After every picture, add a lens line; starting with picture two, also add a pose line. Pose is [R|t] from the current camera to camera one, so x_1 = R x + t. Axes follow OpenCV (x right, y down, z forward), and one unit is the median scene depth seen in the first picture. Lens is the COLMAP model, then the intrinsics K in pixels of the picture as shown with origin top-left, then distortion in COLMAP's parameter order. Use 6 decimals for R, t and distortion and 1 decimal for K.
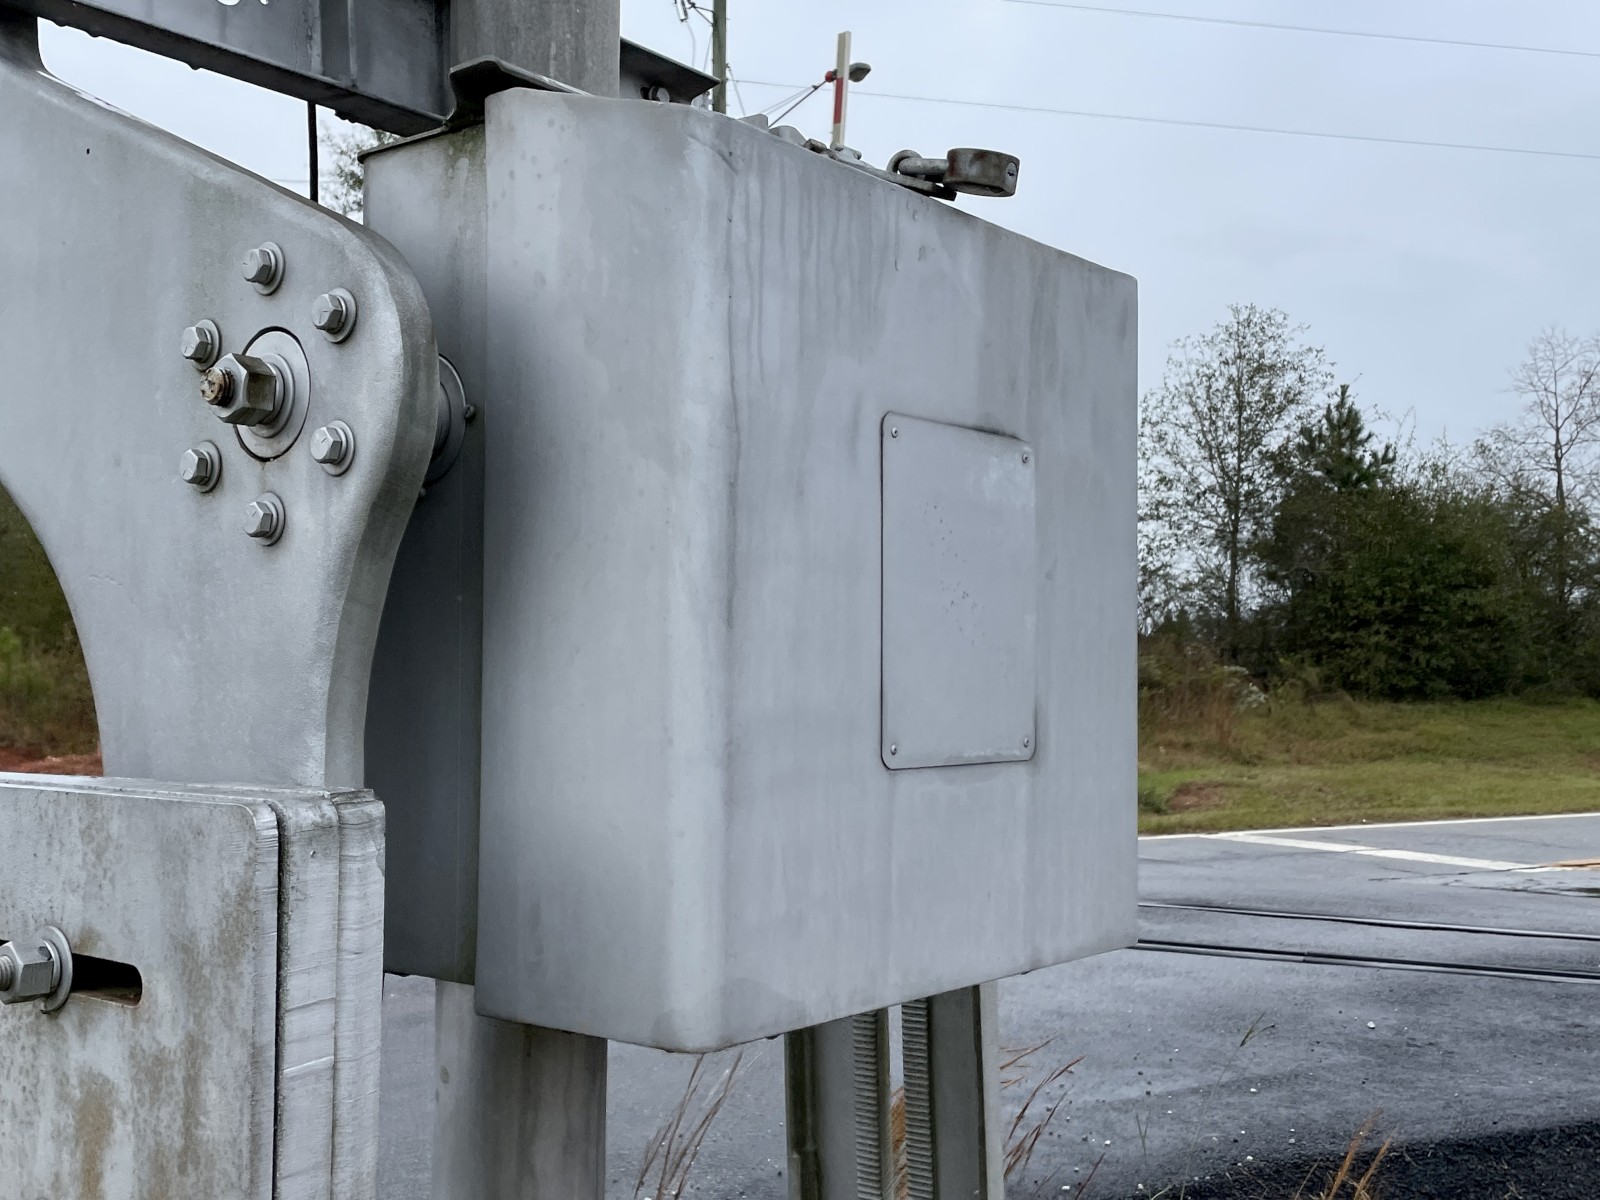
lens RADIAL K [[1713.1, 0, 800.3], [0, 1713.1, 600.7], [0, 0, 1]] dist [0.038626, 0.000000]
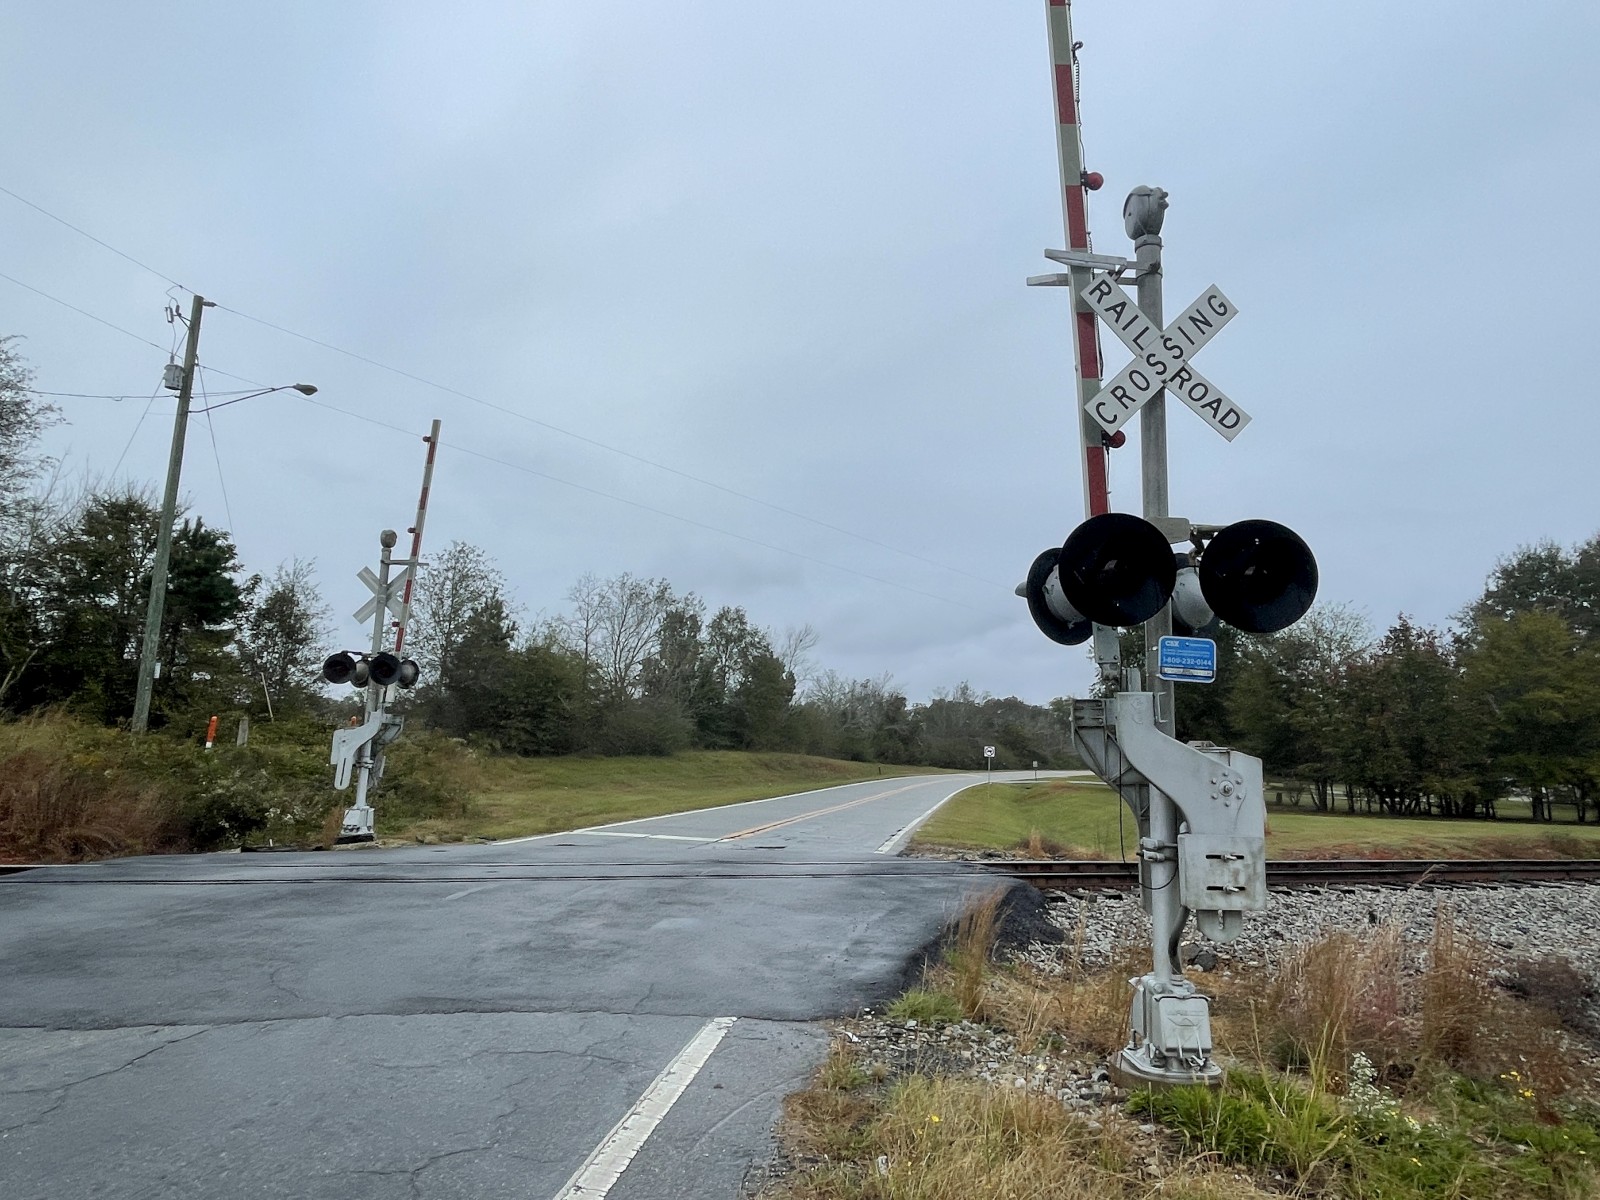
lens RADIAL K [[966.2, 0, 810.0], [0, 966.2, 604.0], [0, 0, 1]] dist [0.002231, -0.006382]
pose [[0.745162, 0.114420, 0.656995, -0.153616], [-0.055965, 0.992425, -0.109362, -0.011730], [-0.664531, 0.044724, 0.745921, -0.038007]]
